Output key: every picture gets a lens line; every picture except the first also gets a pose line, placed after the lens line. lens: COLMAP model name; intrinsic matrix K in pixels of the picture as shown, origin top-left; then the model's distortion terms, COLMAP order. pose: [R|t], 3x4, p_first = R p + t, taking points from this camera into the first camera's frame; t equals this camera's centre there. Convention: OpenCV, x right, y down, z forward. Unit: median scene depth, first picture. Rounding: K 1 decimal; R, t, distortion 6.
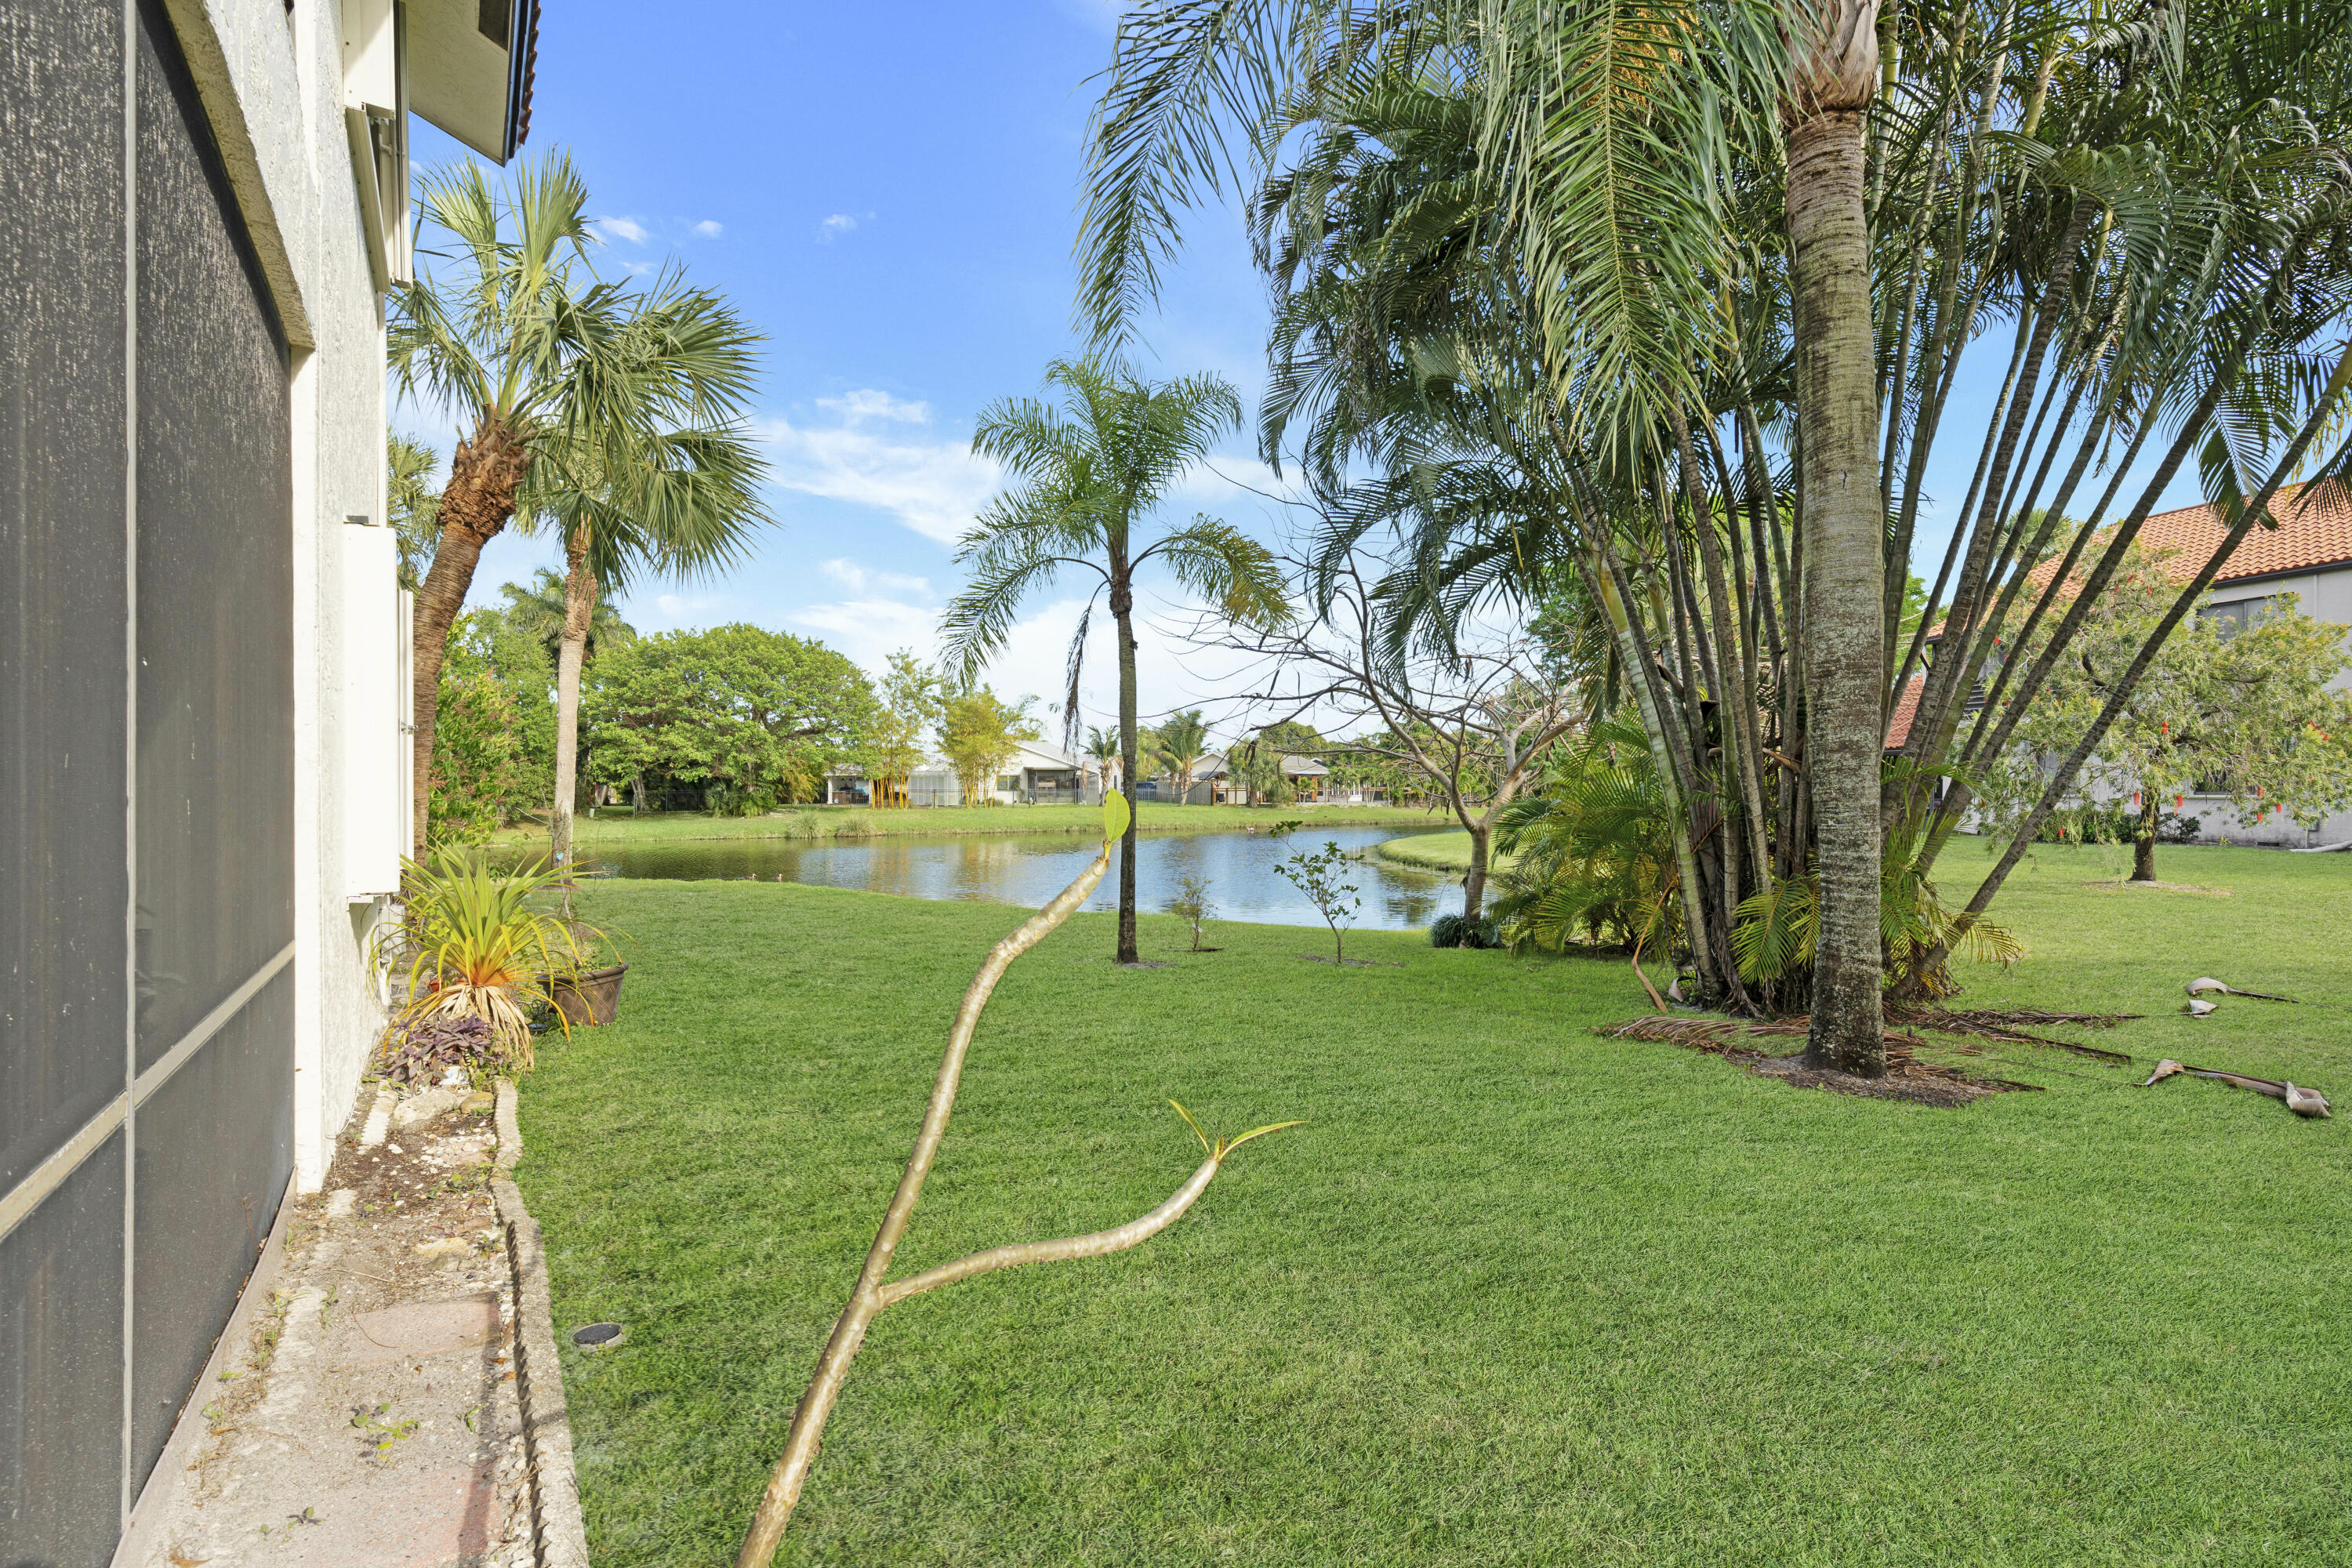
lens RADIAL K [[1101.9, 0, 1174.0], [0, 1101.9, 822.7], [0, 0, 1]] dist [-0.003310, -0.000164]
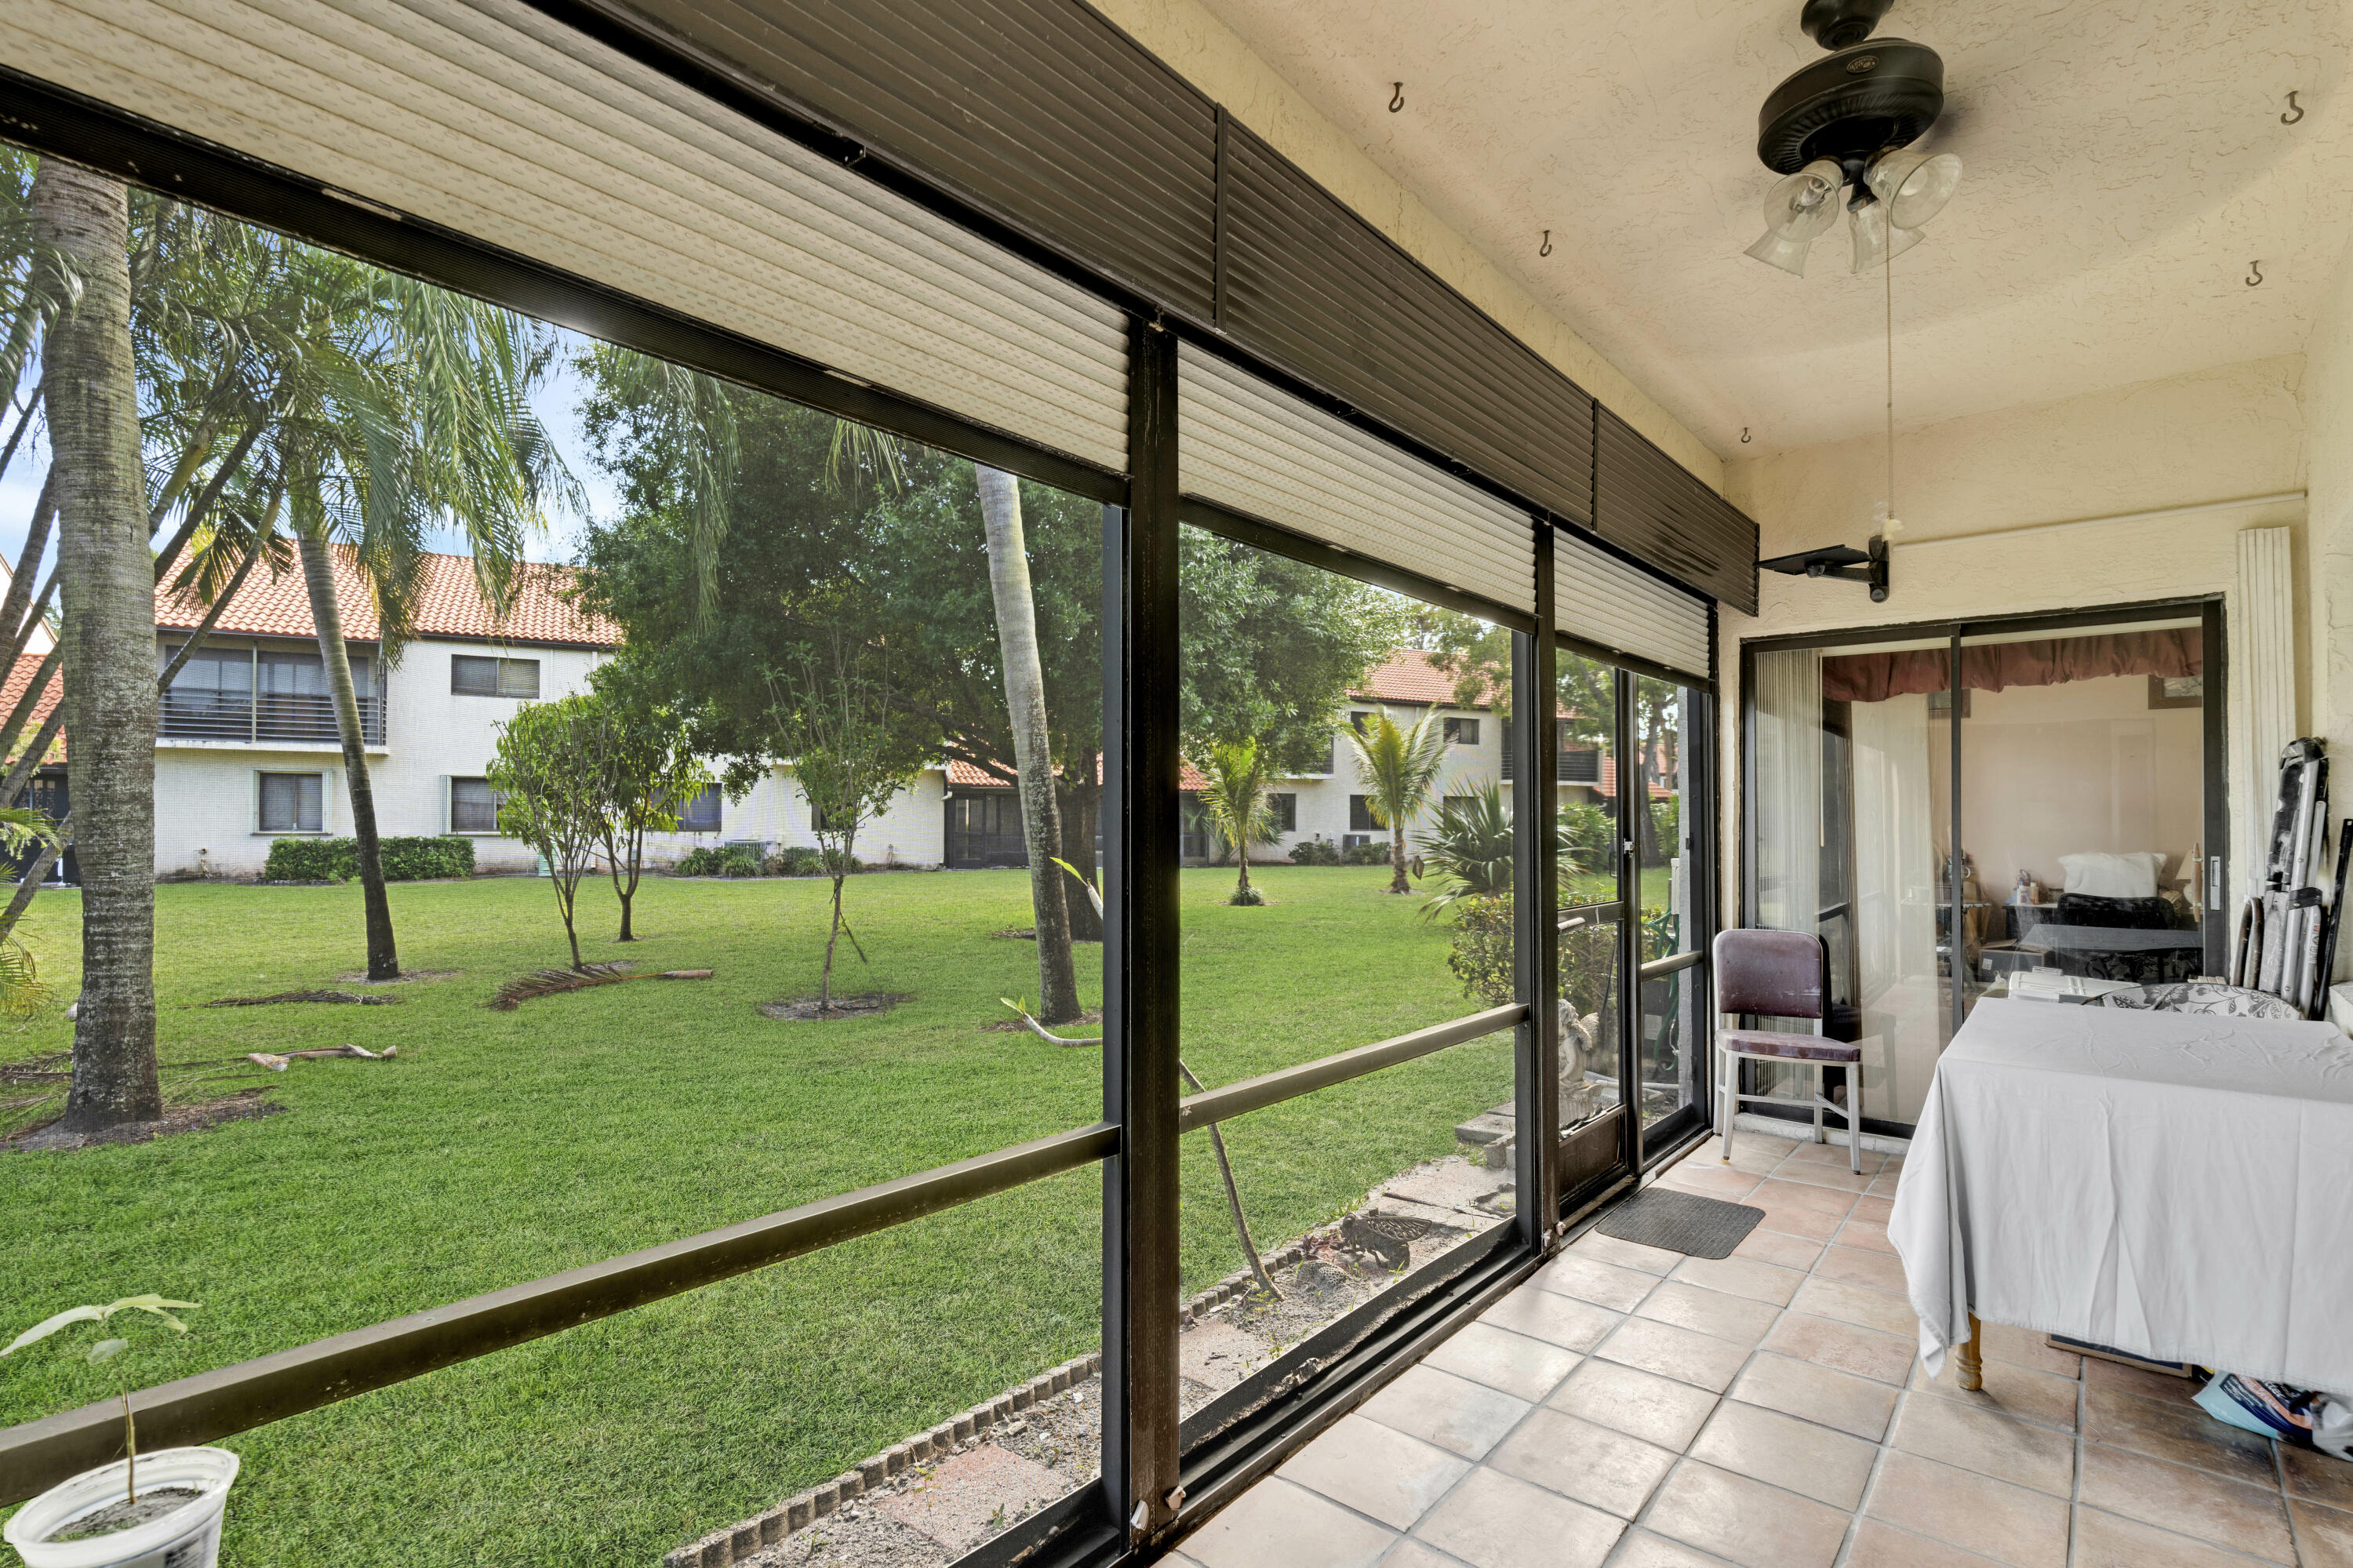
lens RADIAL K [[1112.8, 0, 1182.6], [0, 1112.8, 796.6], [0, 0, 1]] dist [-0.000010, 0.000225]
pose [[-0.291055, 0.015413, 0.956582, -0.367780], [0.009868, 0.999865, -0.013108, -0.027157], [-0.956655, 0.005624, -0.291168, 0.214220]]
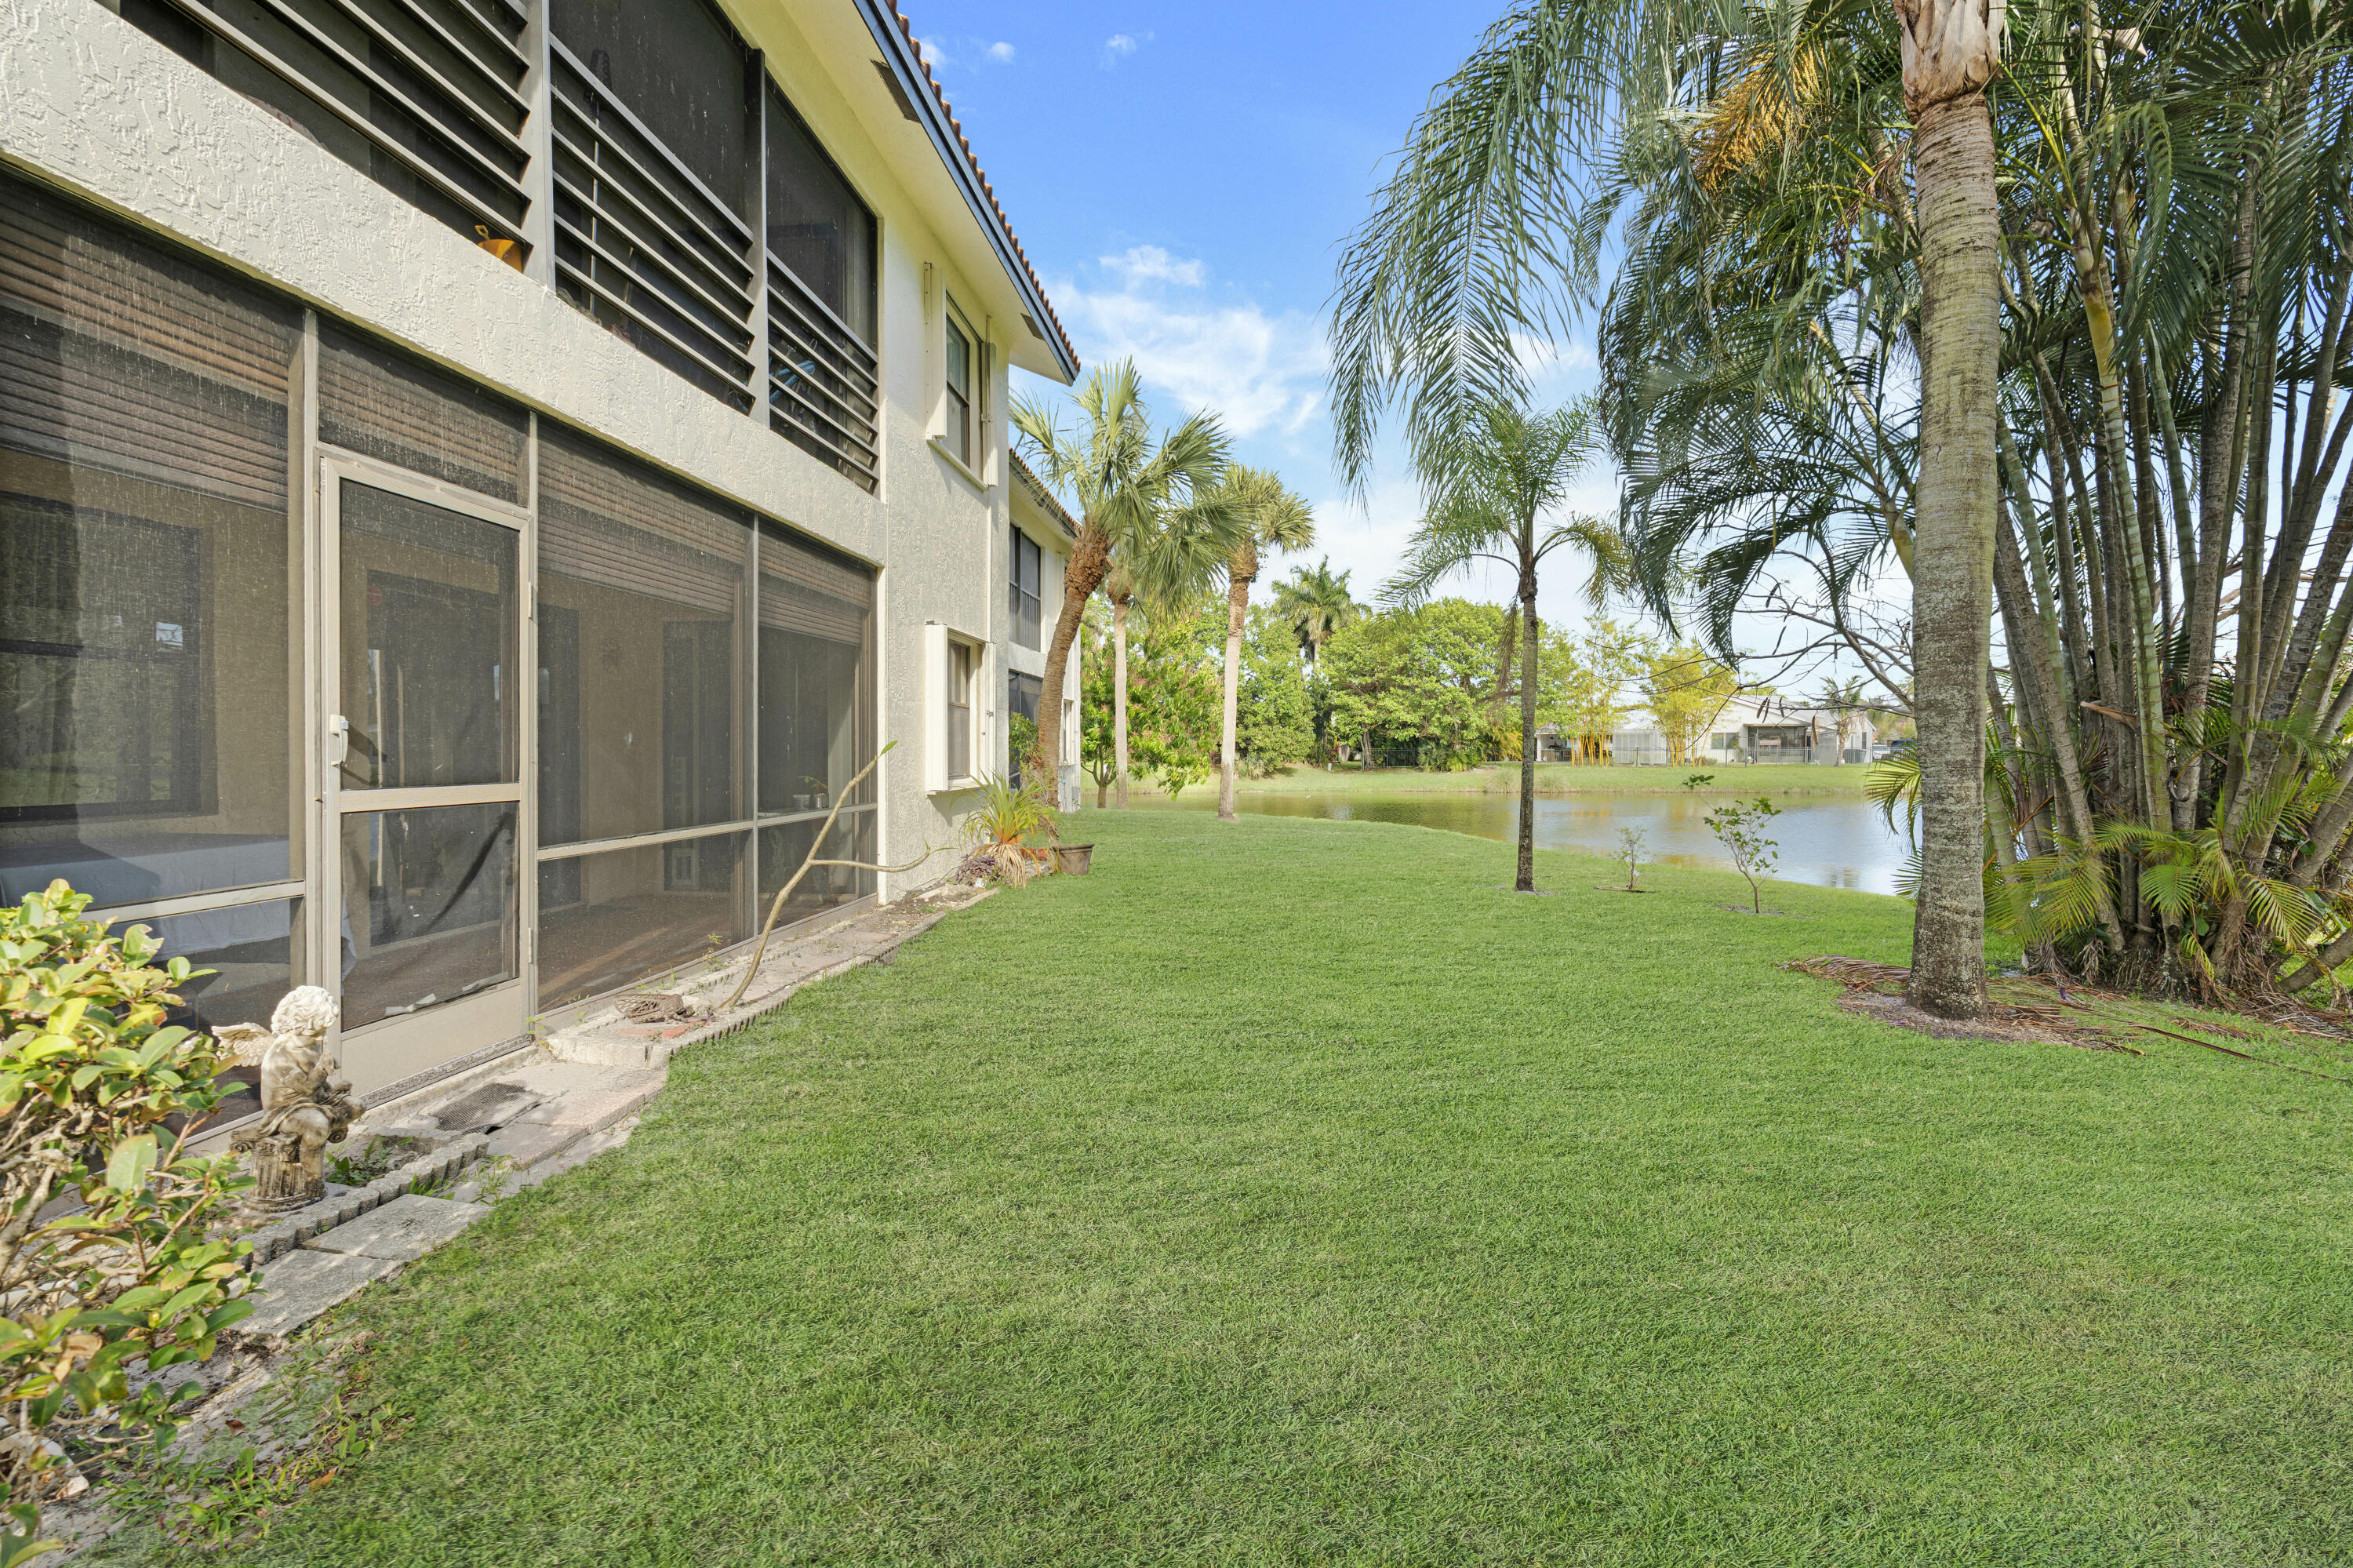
lens RADIAL K [[1078.9, 0, 1176.5], [0, 1078.9, 784.0], [0, 0, 1]] dist [-0.000182, 0.000789]
pose [[0.785055, 0.021469, -0.619054, 0.390956], [-0.019298, 0.999762, 0.010199, 0.005893], [0.619125, 0.003940, 0.785282, -0.153769]]
